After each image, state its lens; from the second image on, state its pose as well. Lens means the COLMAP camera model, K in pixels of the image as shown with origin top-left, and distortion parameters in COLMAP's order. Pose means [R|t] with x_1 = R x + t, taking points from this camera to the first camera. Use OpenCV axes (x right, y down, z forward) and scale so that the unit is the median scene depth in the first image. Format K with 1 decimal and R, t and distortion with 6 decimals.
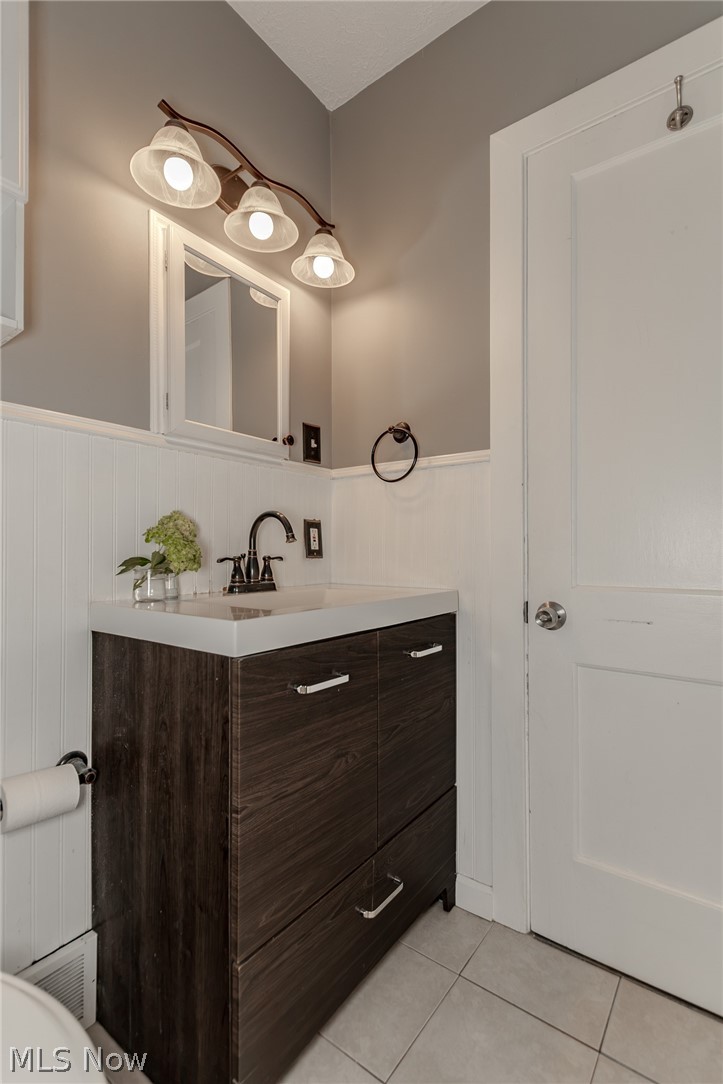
lens RADIAL K [[505.6, 0, 362.9], [0, 505.6, 546.6], [0, 0, 1]] dist [0.014463, -0.004402]
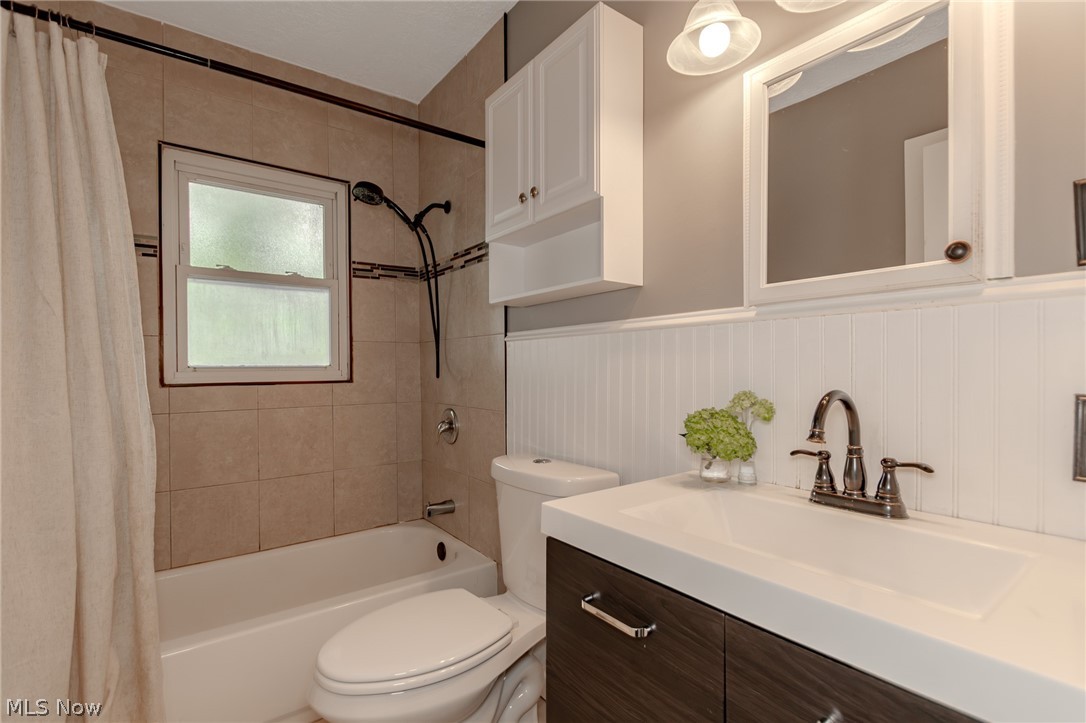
lens RADIAL K [[506.6, 0, 544.2], [0, 506.6, 367.3], [0, 0, 1]] dist [0.014463, -0.004402]
pose [[-0.280424, -0.001002, -0.959876, 0.577894], [0.014764, 0.999877, -0.005357, -0.106119], [0.959763, -0.015674, -0.280375, 0.851441]]
